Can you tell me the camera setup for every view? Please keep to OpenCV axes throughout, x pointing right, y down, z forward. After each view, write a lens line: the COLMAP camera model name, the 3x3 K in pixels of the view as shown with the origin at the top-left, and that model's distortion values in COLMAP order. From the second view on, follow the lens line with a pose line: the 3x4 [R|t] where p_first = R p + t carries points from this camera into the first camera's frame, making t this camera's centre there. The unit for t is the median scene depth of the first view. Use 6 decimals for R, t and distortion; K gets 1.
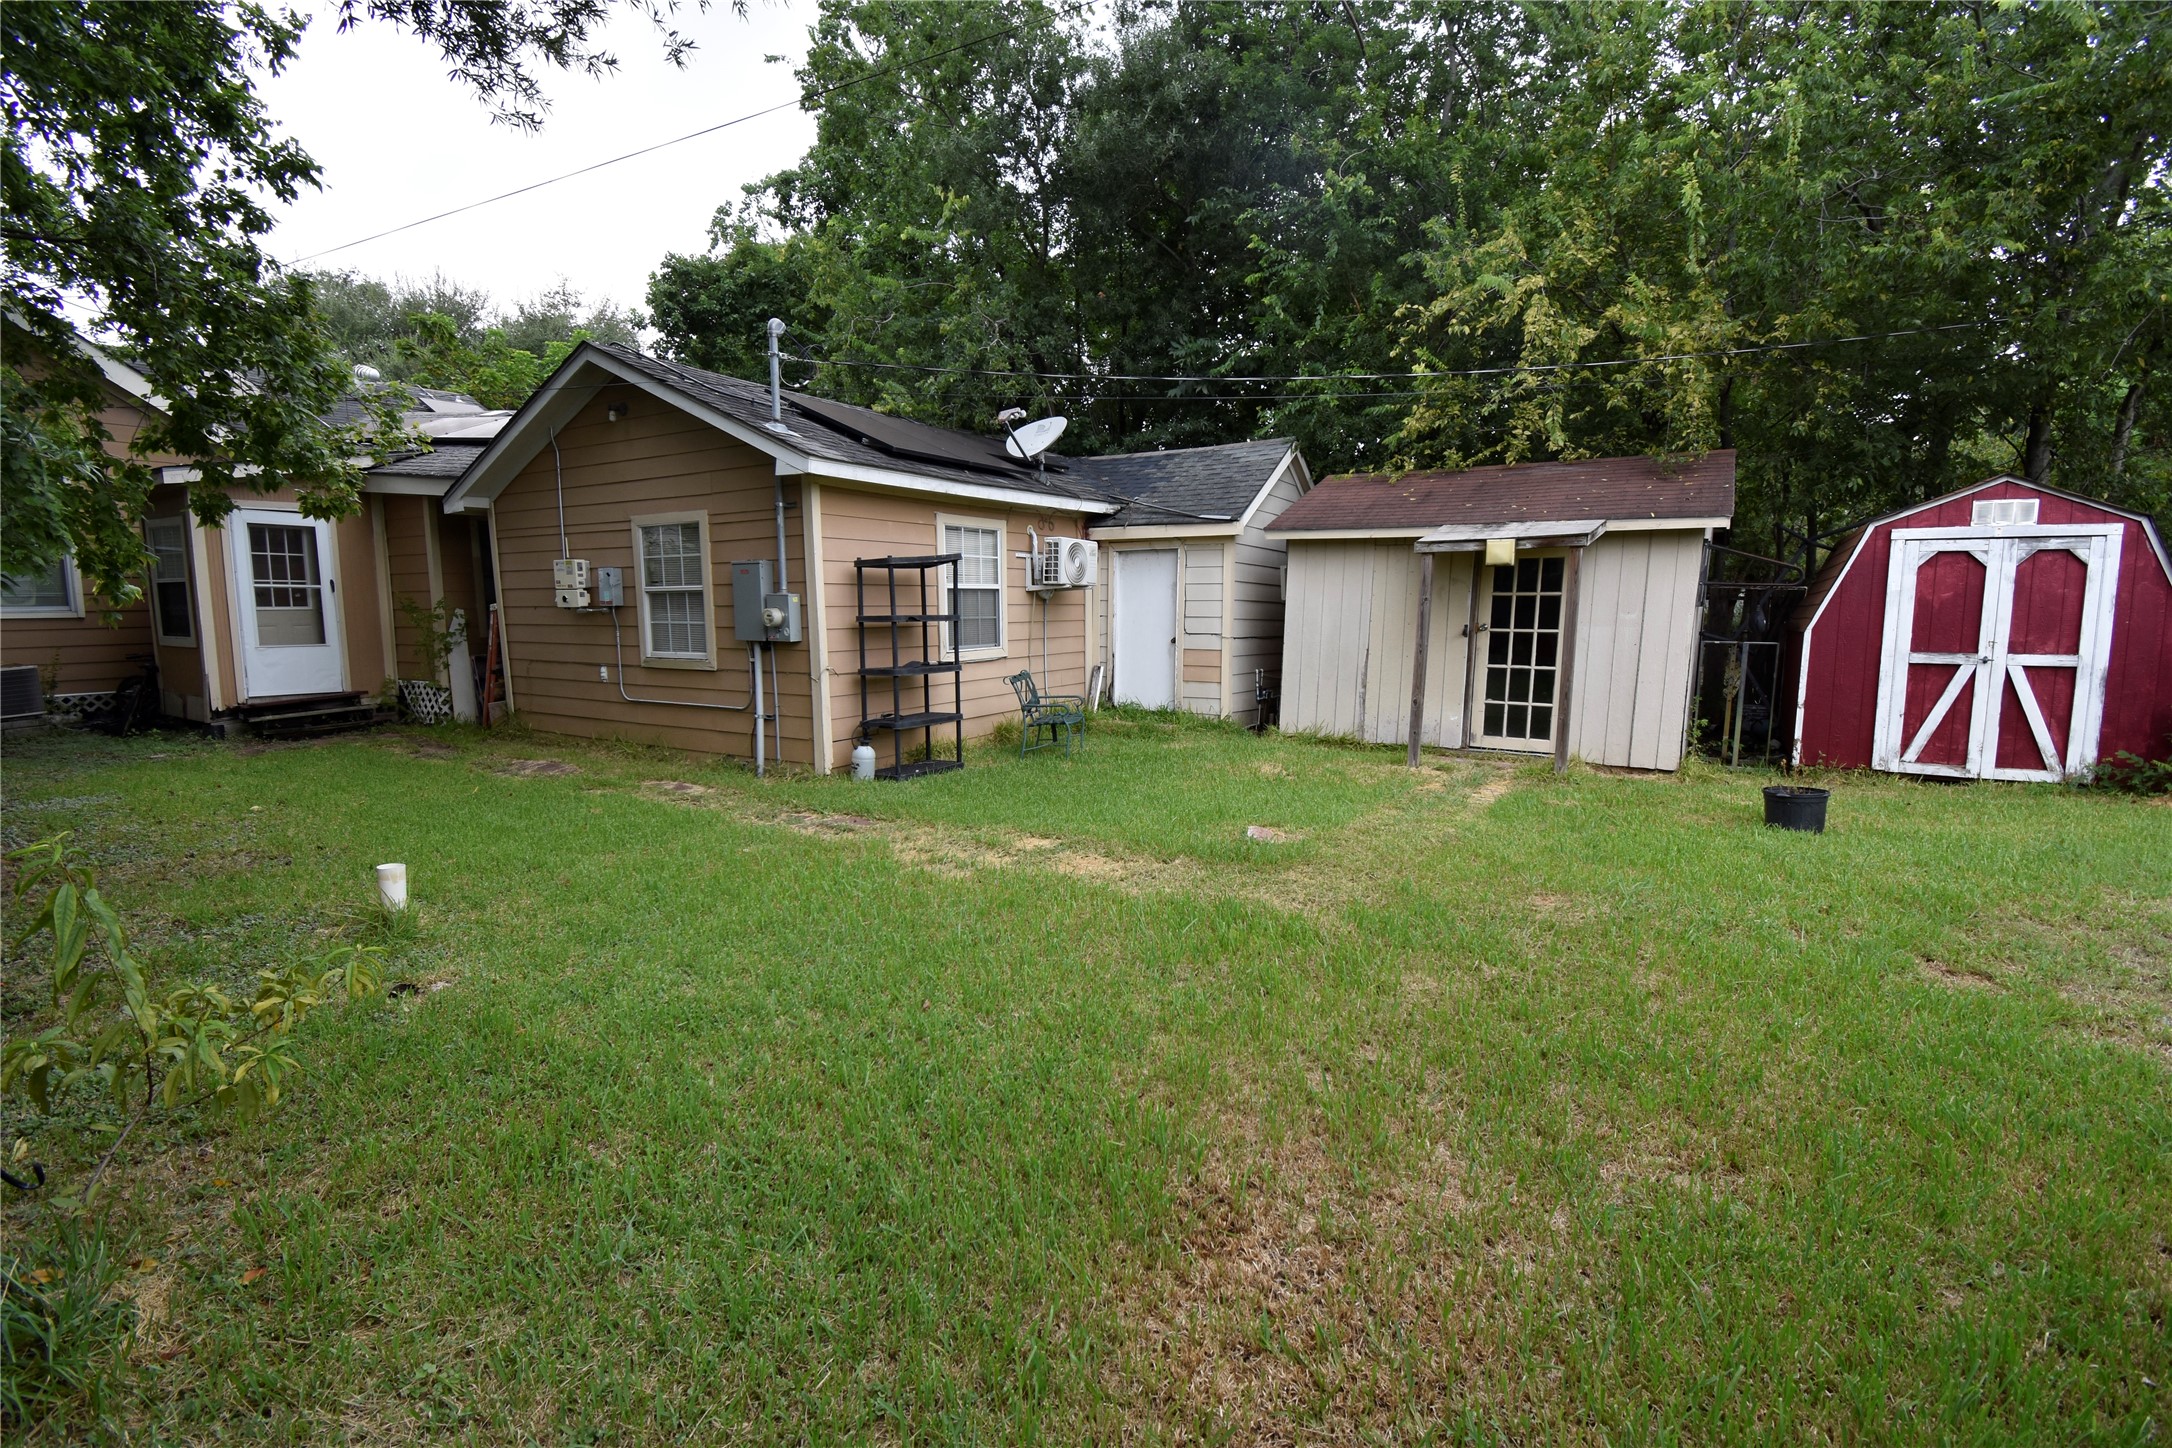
lens RADIAL K [[957.2, 0, 1086.0], [0, 957.2, 724.0], [0, 0, 1]] dist [0.023617, -0.028986]
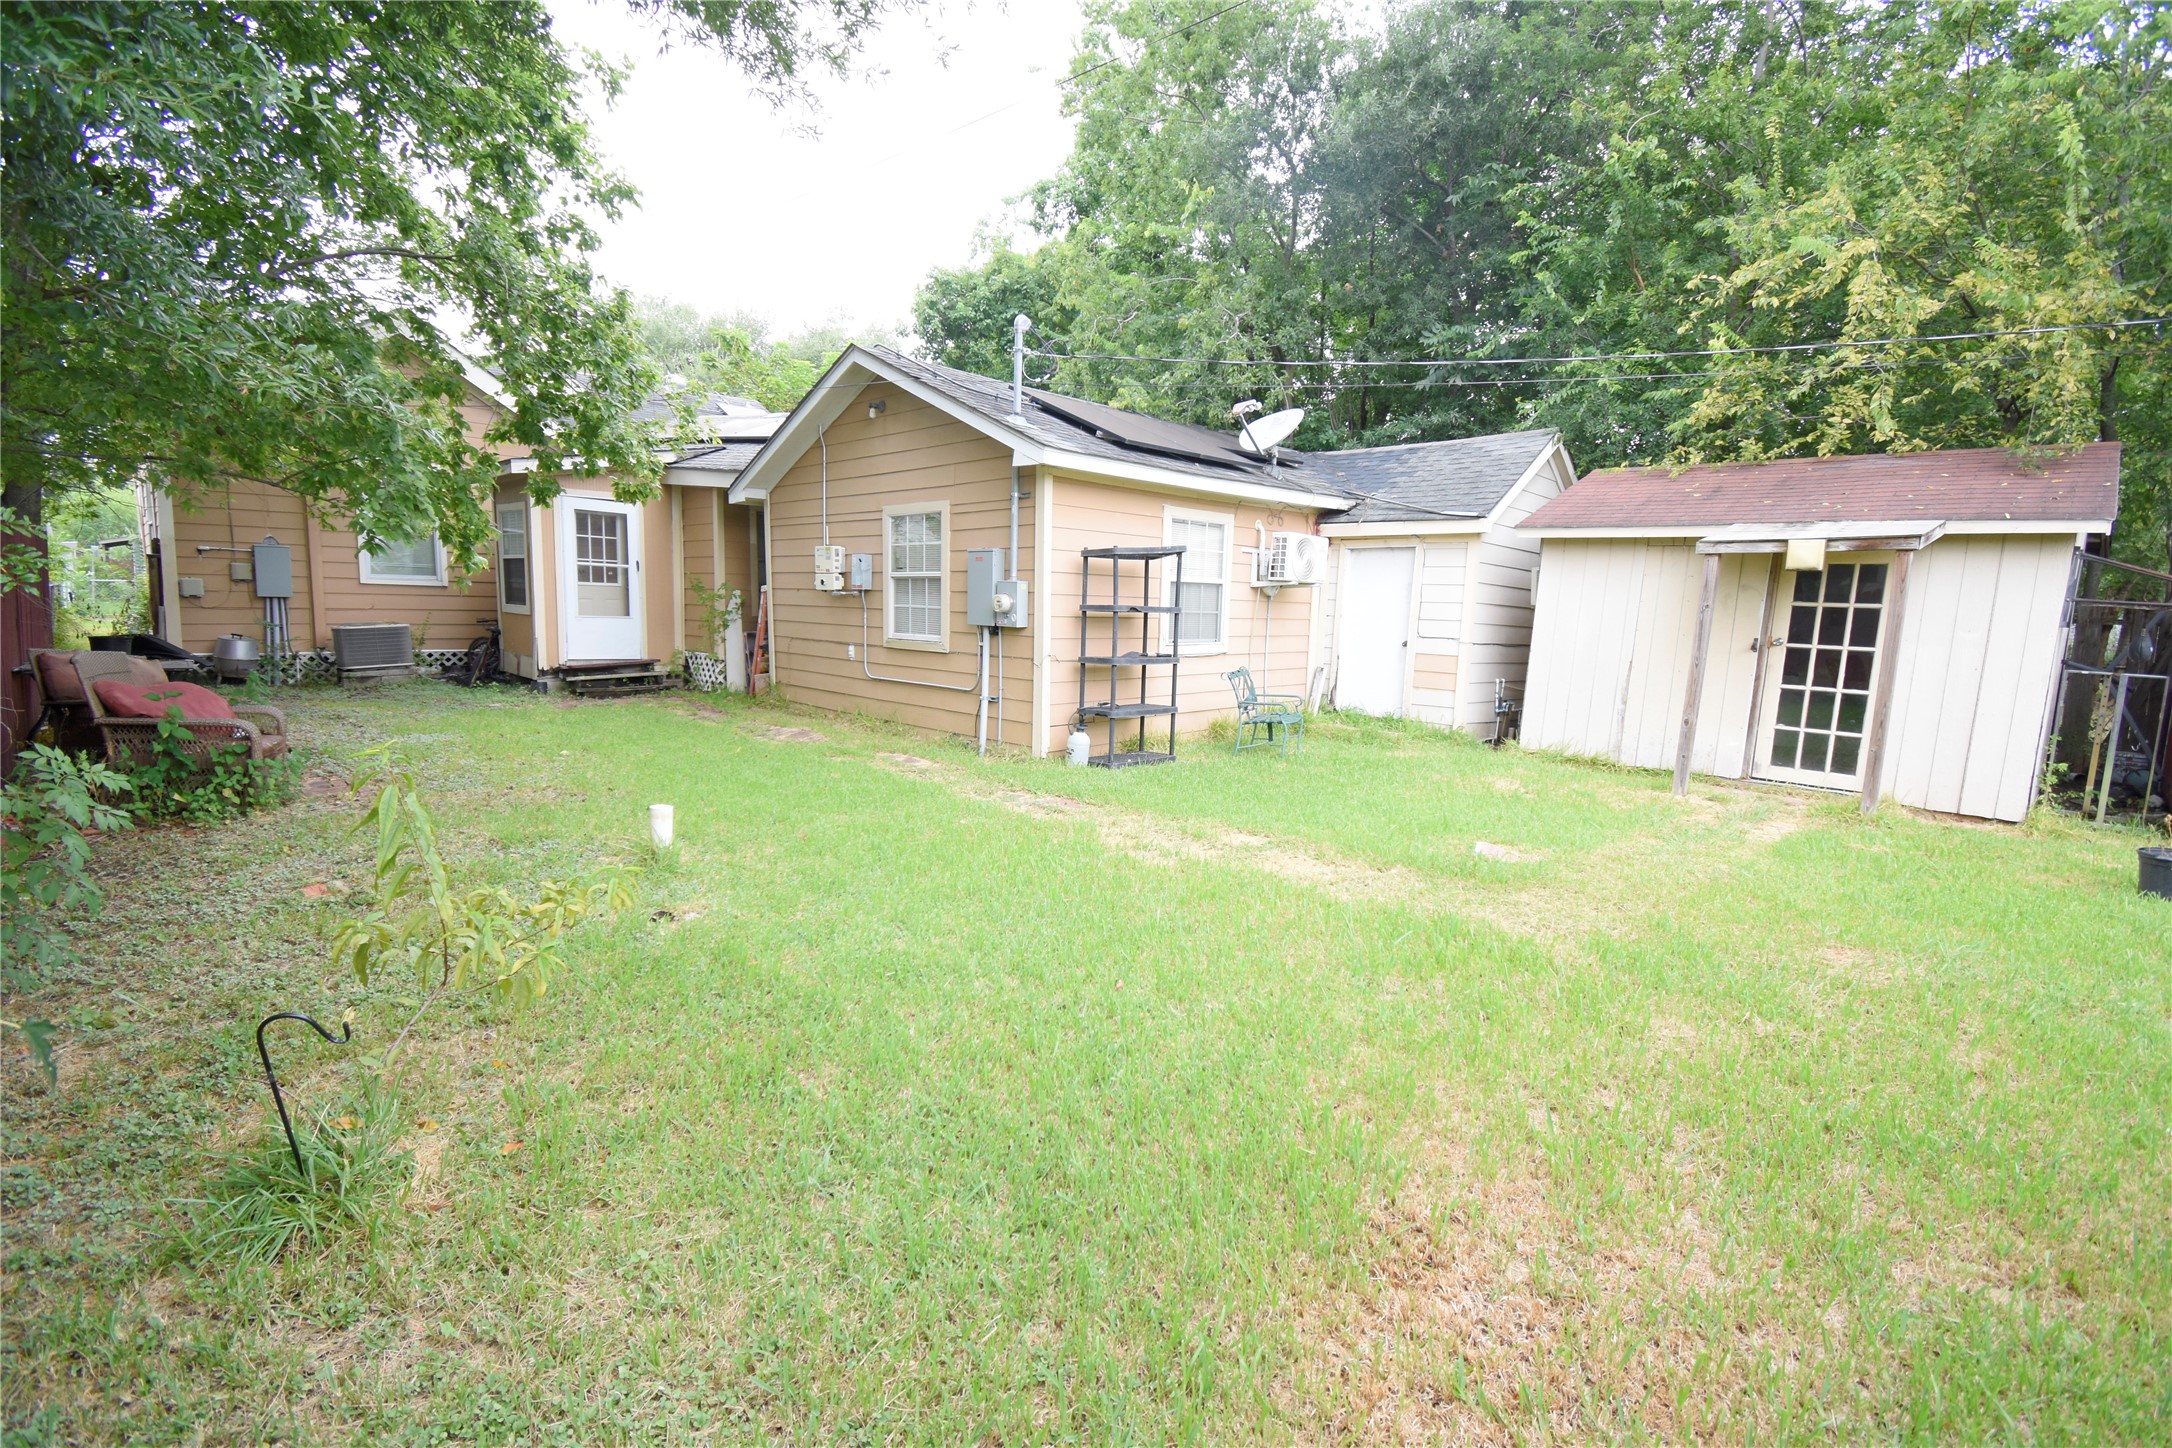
lens RADIAL K [[957.2, 0, 1086.0], [0, 957.2, 724.0], [0, 0, 1]] dist [0.023617, -0.028986]
pose [[0.972761, 0.059870, -0.223947, 0.002544], [-0.060253, 0.998170, 0.005129, 0.008701], [0.223845, 0.008504, 0.974588, 0.009674]]
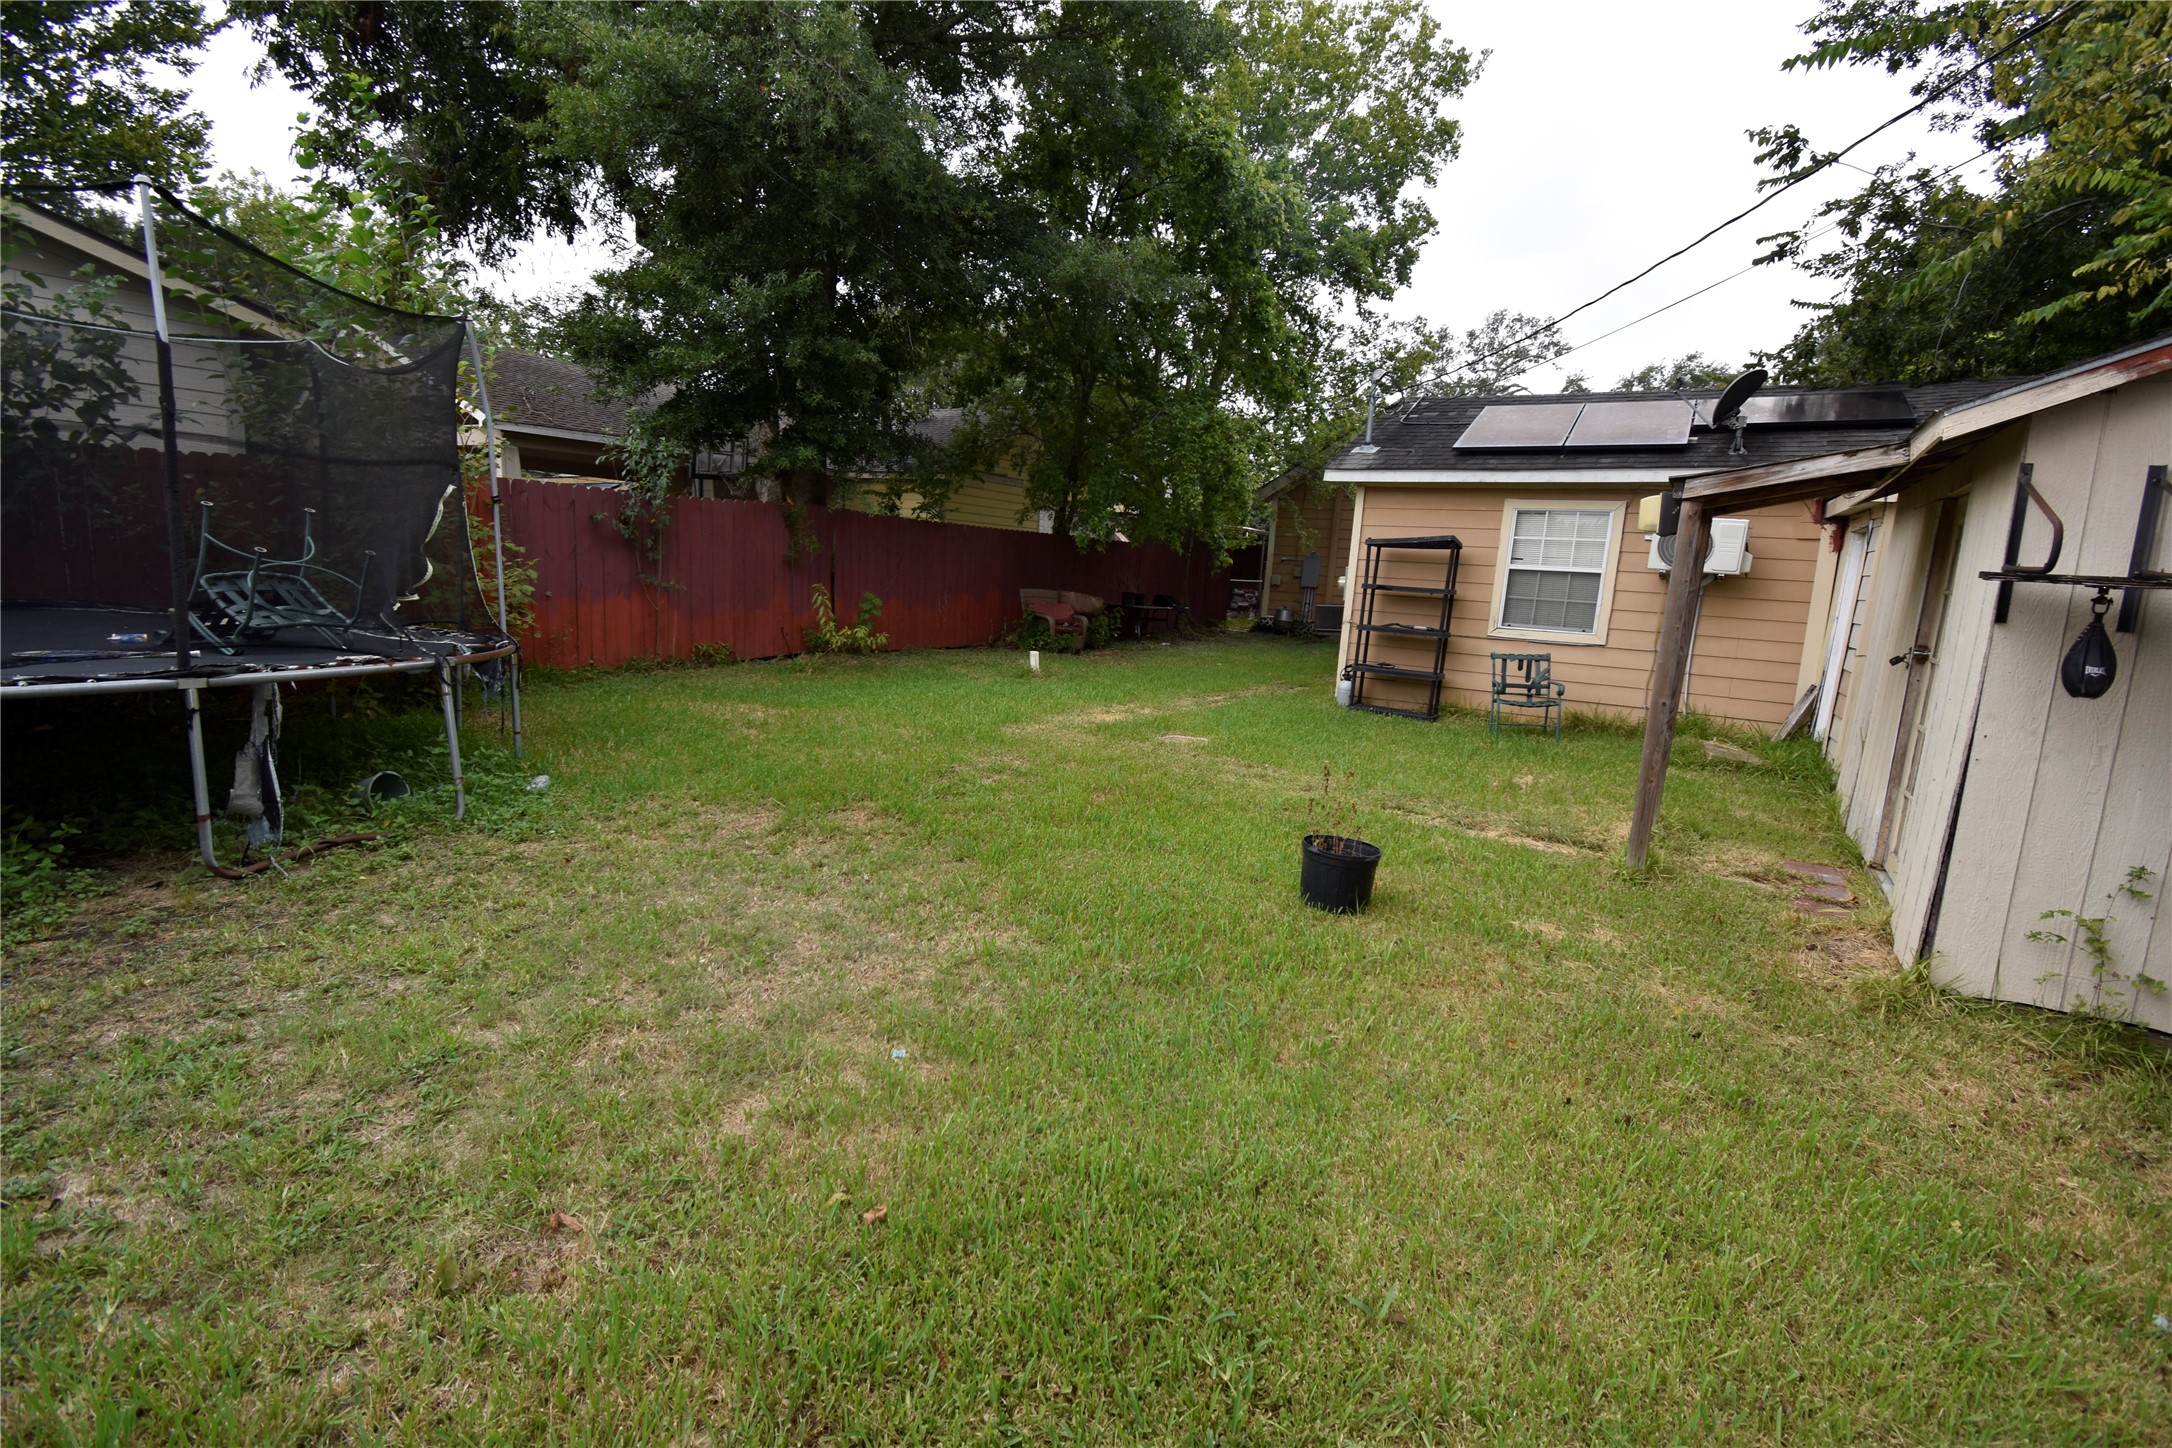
lens RADIAL K [[957.2, 0, 1086.0], [0, 957.2, 724.0], [0, 0, 1]] dist [0.023617, -0.028986]
pose [[-0.027793, 0.171825, -0.984735, 1.115107], [-0.176084, 0.968870, 0.174027, -0.098511], [0.983983, 0.178233, 0.003328, 0.694574]]
